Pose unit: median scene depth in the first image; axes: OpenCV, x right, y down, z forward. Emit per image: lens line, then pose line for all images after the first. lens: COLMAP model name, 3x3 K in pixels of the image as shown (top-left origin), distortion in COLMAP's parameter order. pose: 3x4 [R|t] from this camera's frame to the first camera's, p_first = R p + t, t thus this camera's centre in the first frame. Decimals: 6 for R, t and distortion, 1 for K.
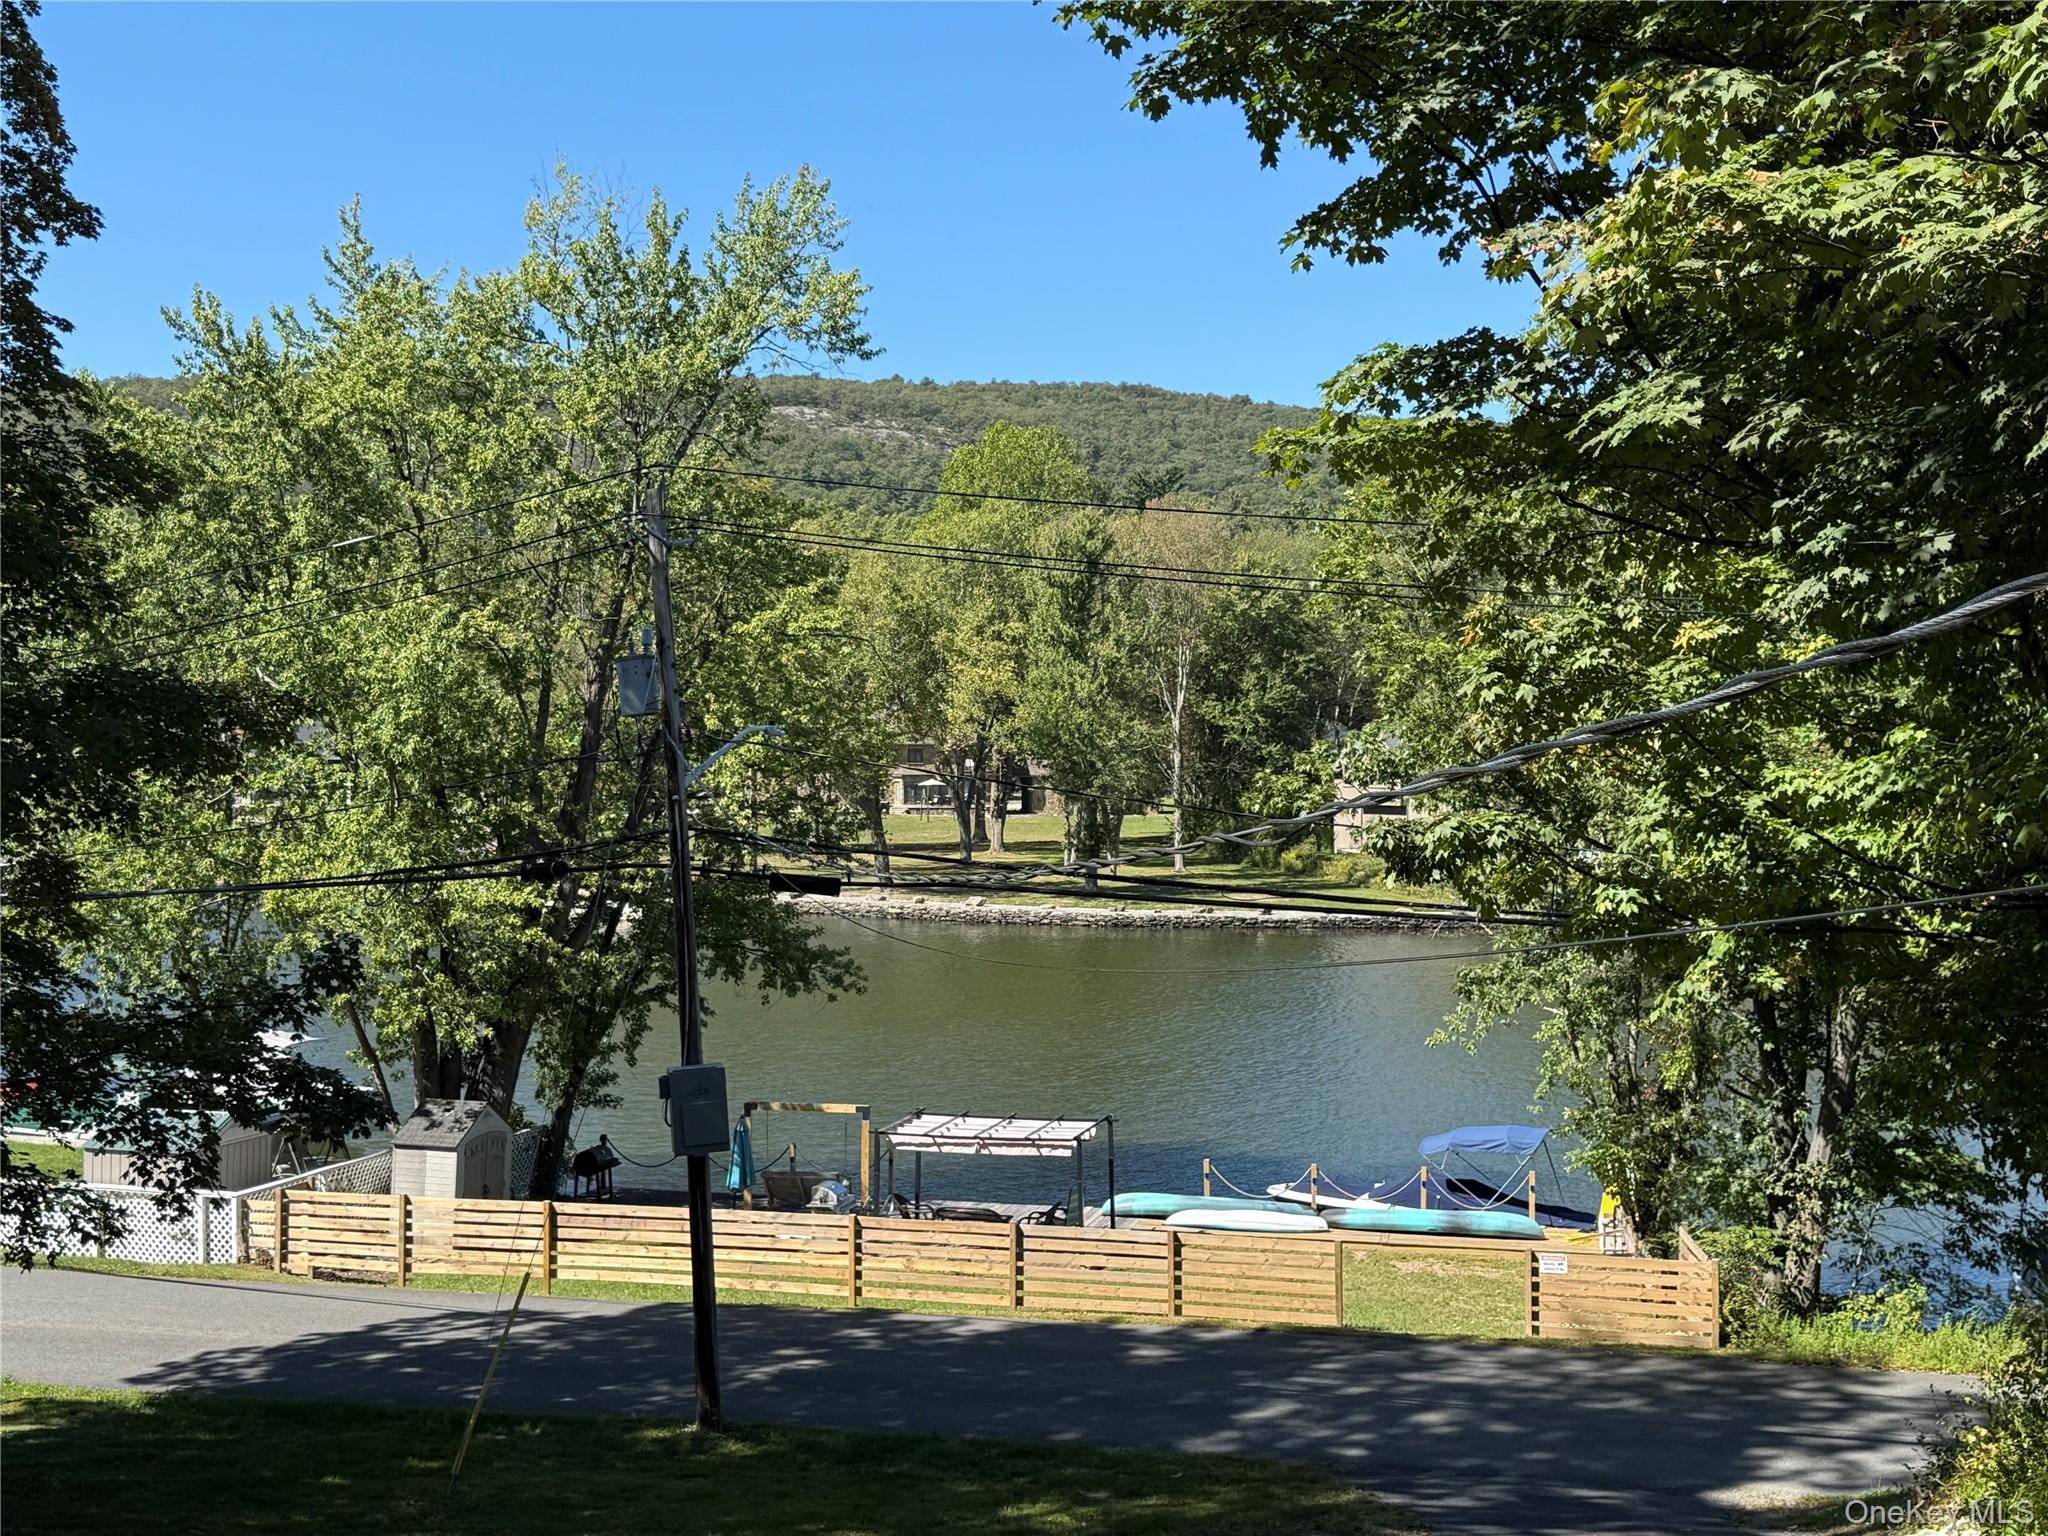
lens RADIAL K [[2513.1, 0, 1015.2], [0, 2513.1, 759.6], [0, 0, 1]] dist [0.150582, 0.000000]
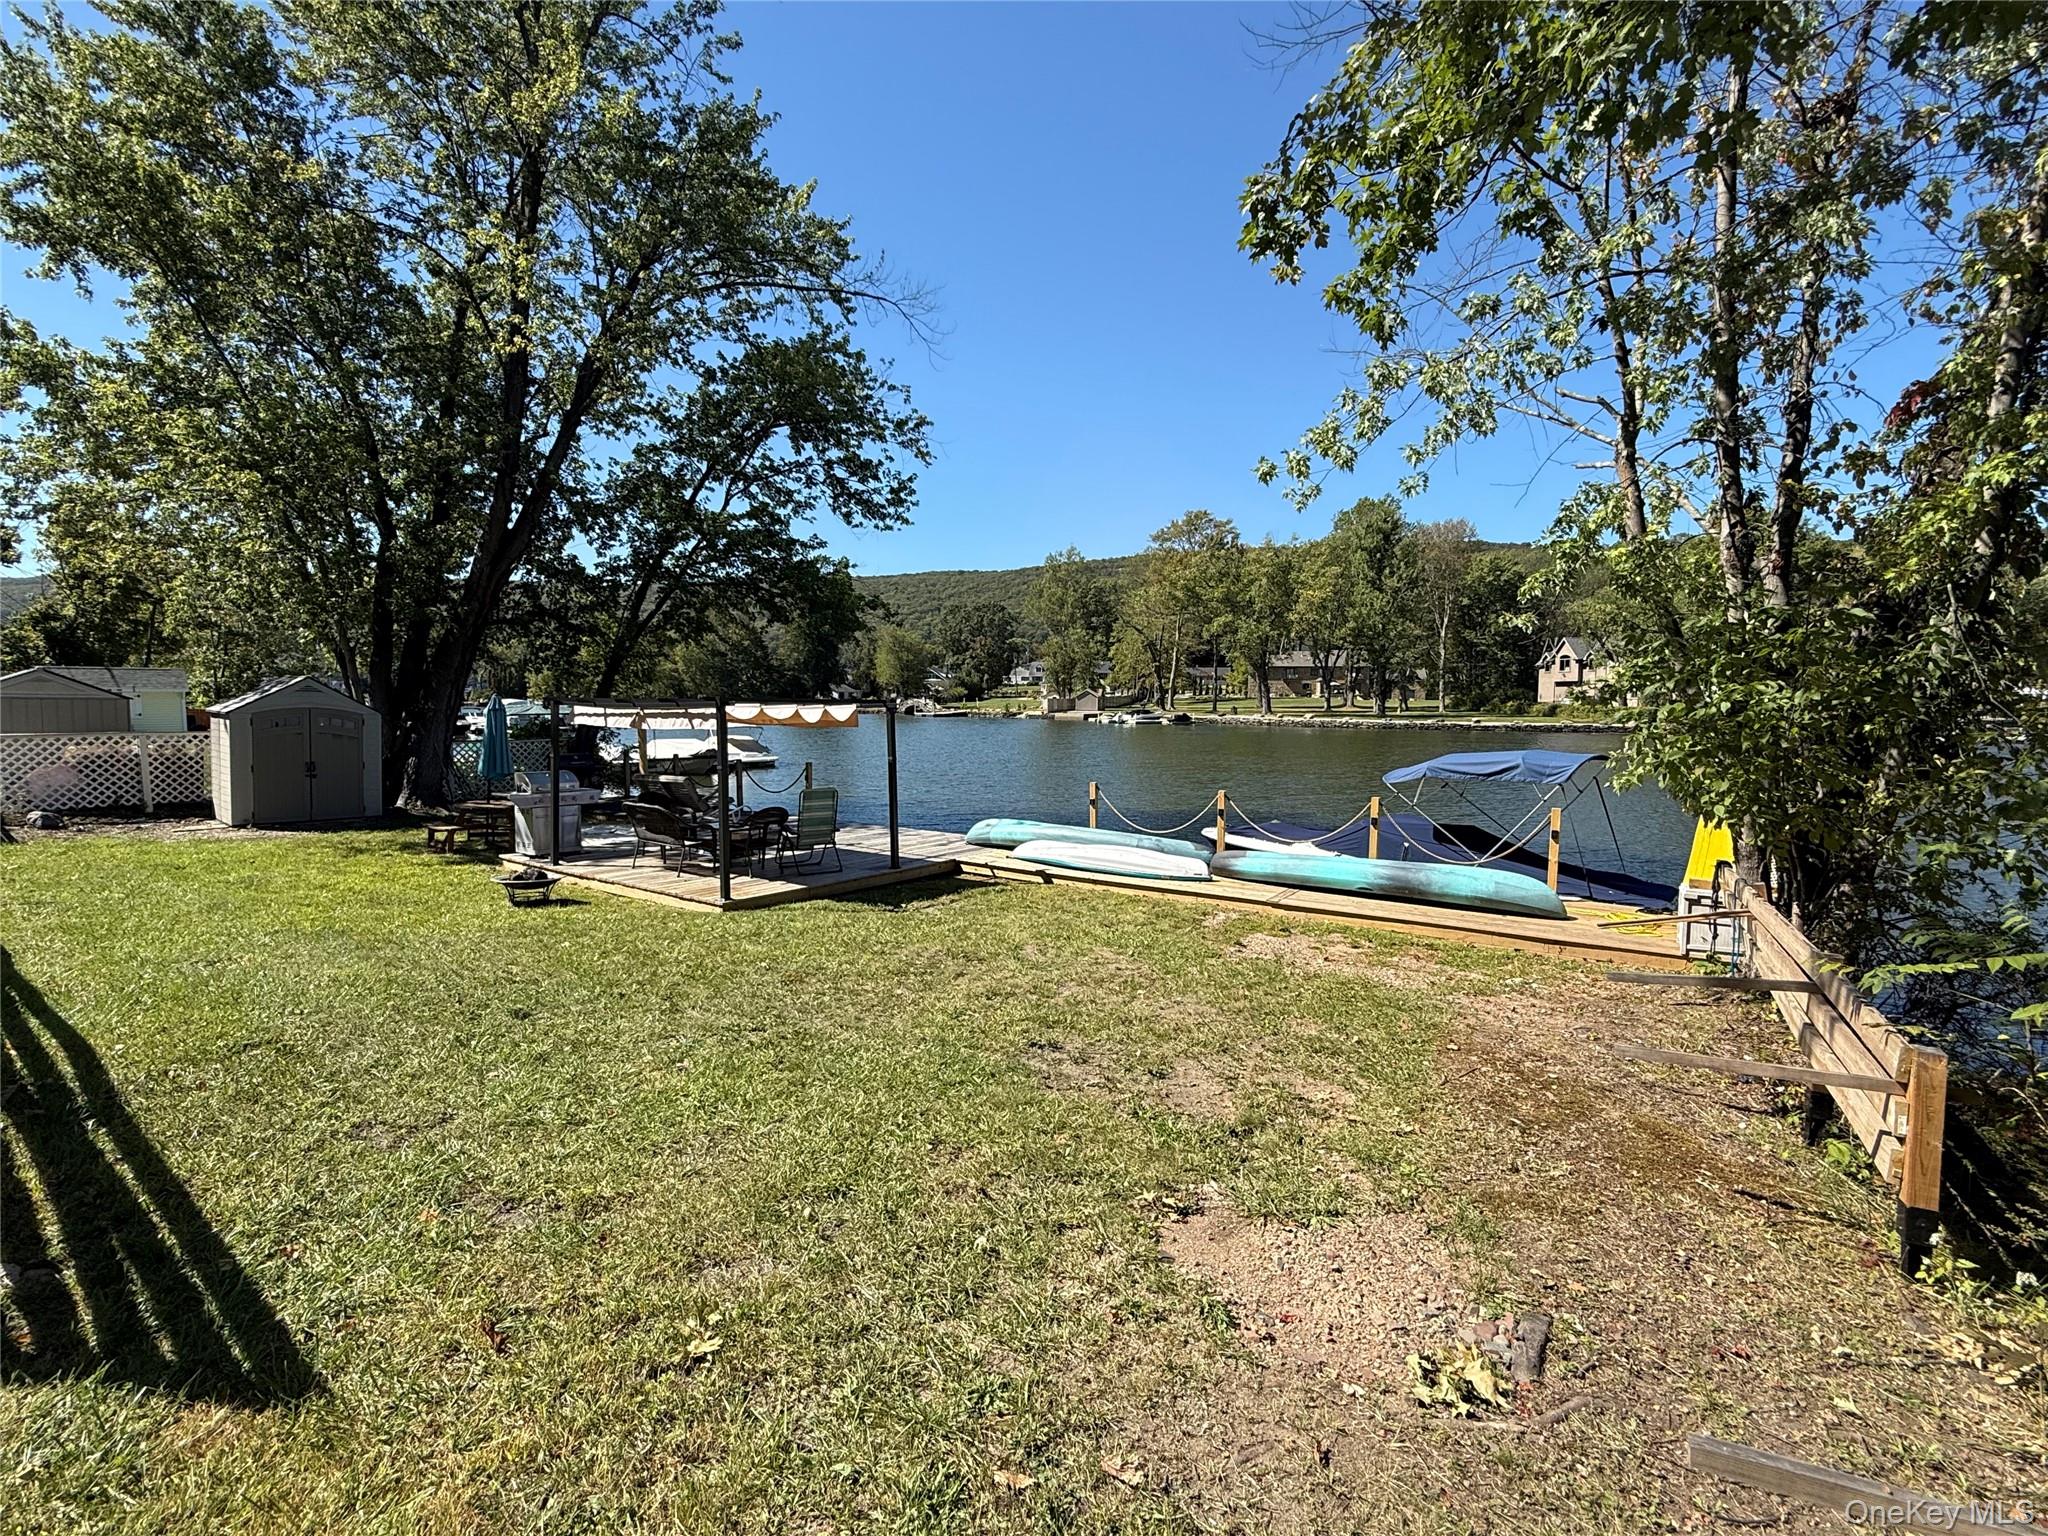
lens RADIAL K [[934.9, 0, 1024.2], [0, 934.9, 778.4], [0, 0, 1]] dist [-0.000109, 0.000079]
pose [[0.921188, 0.037722, -0.387285, 0.159767], [-0.007540, 0.996834, 0.079158, 0.128168], [0.389045, -0.069999, 0.918555, 0.690875]]
